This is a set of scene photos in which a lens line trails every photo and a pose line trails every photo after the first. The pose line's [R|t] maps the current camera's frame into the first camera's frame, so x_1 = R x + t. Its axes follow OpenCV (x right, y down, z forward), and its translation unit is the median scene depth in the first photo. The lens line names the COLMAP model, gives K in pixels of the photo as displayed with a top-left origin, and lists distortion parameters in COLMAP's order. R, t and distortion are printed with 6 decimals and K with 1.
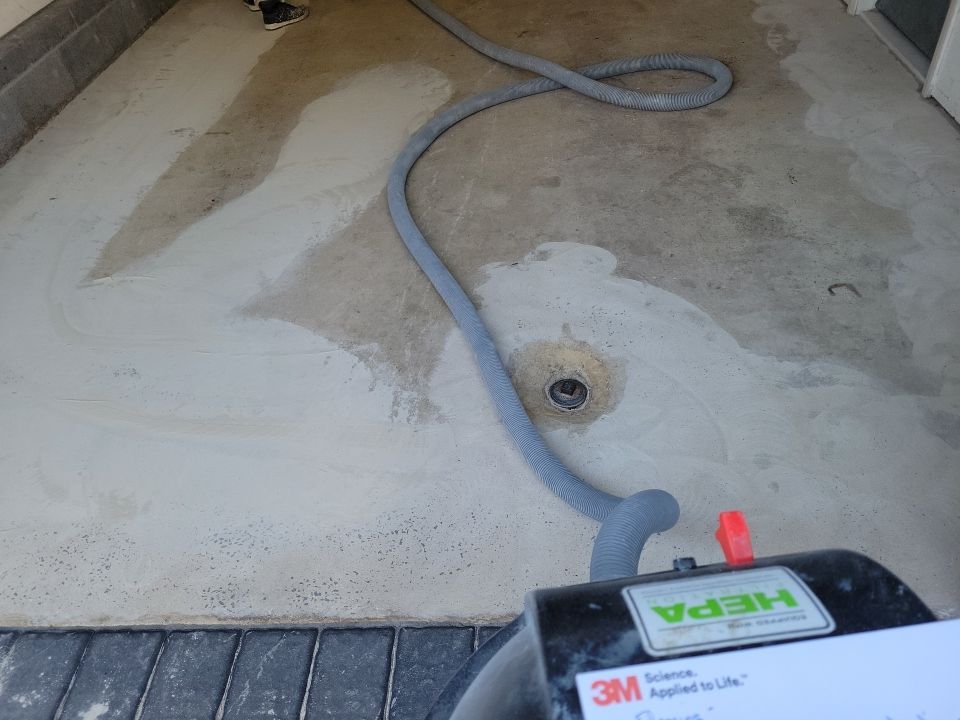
lens RADIAL K [[680.4, 0, 480.0], [0, 680.4, 360.0], [0, 0, 1]] dist [0.063873, -0.039603]
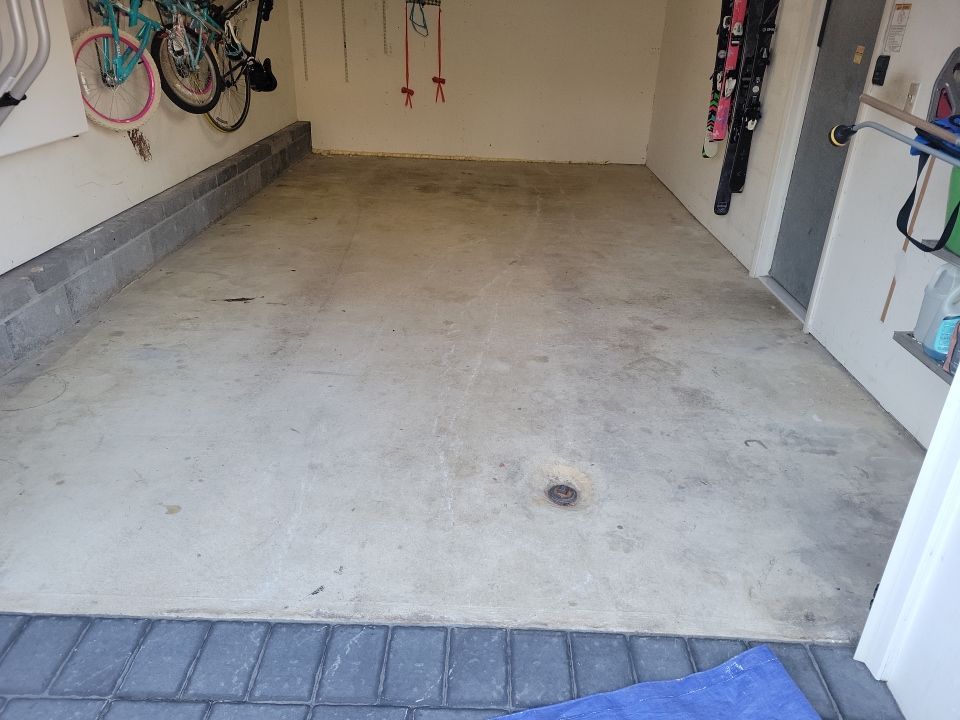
lens RADIAL K [[688.1, 0, 476.6], [0, 688.1, 381.2], [0, 0, 1]] dist [0.072824, -0.058843]
pose [[0.991565, 0.099767, 0.082731, -0.142749], [-0.071703, 0.954011, -0.291071, 0.200493], [-0.107965, 0.282684, 0.953118, -0.280177]]
